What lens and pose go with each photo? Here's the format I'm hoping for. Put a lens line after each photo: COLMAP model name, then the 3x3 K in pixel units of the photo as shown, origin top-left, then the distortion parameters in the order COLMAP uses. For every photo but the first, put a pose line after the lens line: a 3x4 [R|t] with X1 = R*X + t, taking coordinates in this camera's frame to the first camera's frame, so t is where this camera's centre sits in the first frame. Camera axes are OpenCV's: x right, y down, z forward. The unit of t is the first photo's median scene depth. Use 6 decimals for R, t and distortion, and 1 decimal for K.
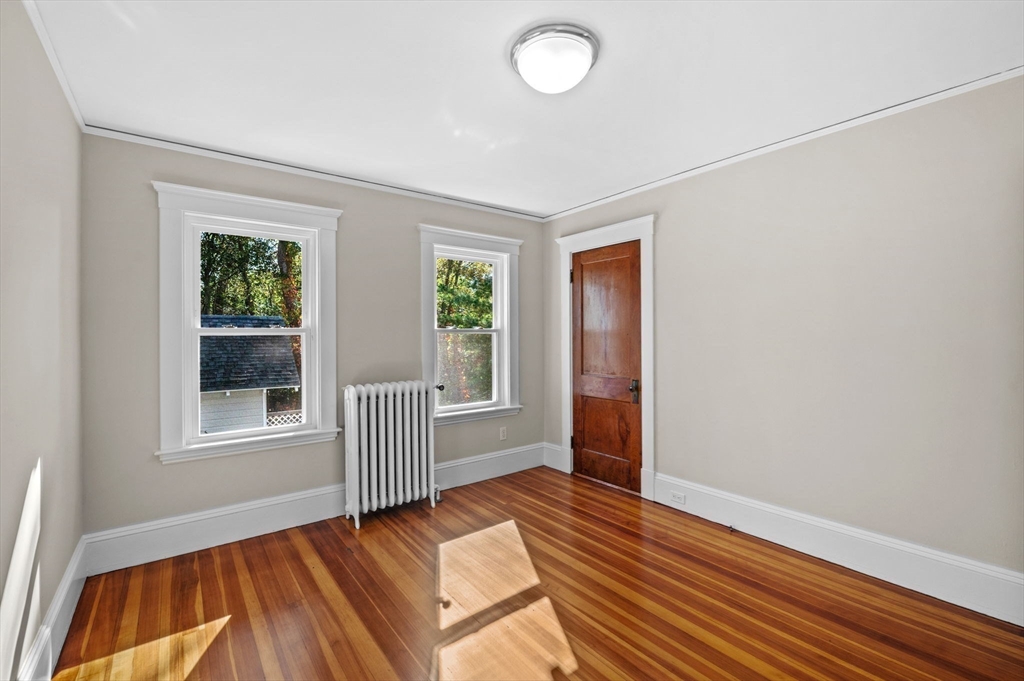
lens RADIAL K [[440.1, 0, 497.9], [0, 440.1, 336.7], [0, 0, 1]] dist [-0.013080, -0.000357]
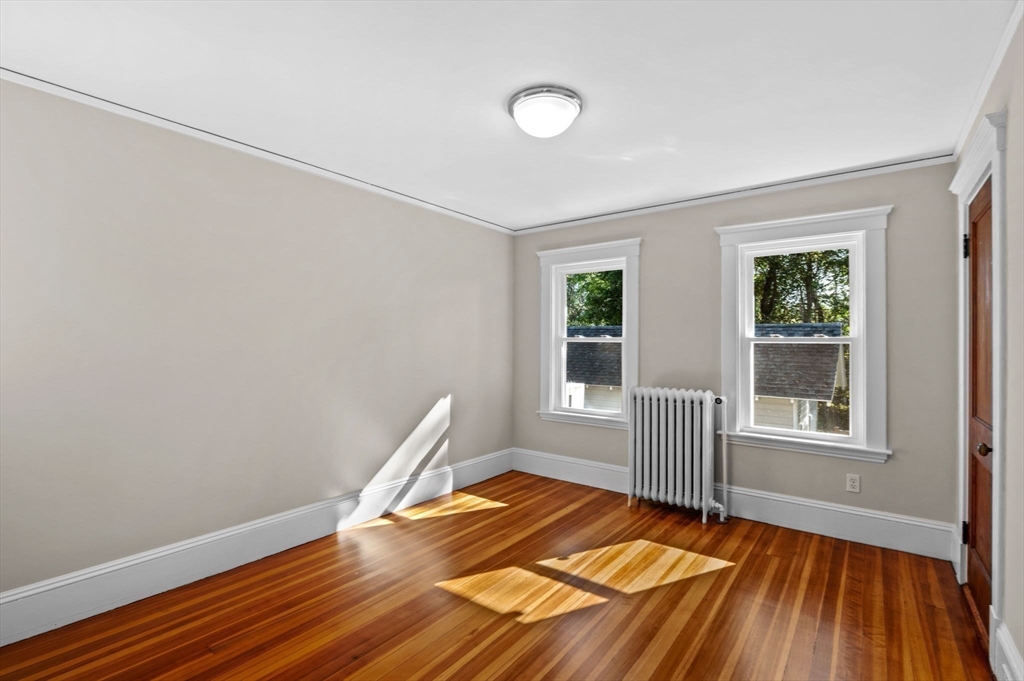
lens RADIAL K [[457.6, 0, 509.3], [0, 457.6, 333.9], [0, 0, 1]] dist [-0.008928, -0.000510]
pose [[0.280687, -0.007511, -0.959770, 0.756508], [-0.016340, 0.999787, -0.012603, -0.005635], [0.959660, 0.019220, 0.280505, 0.331444]]
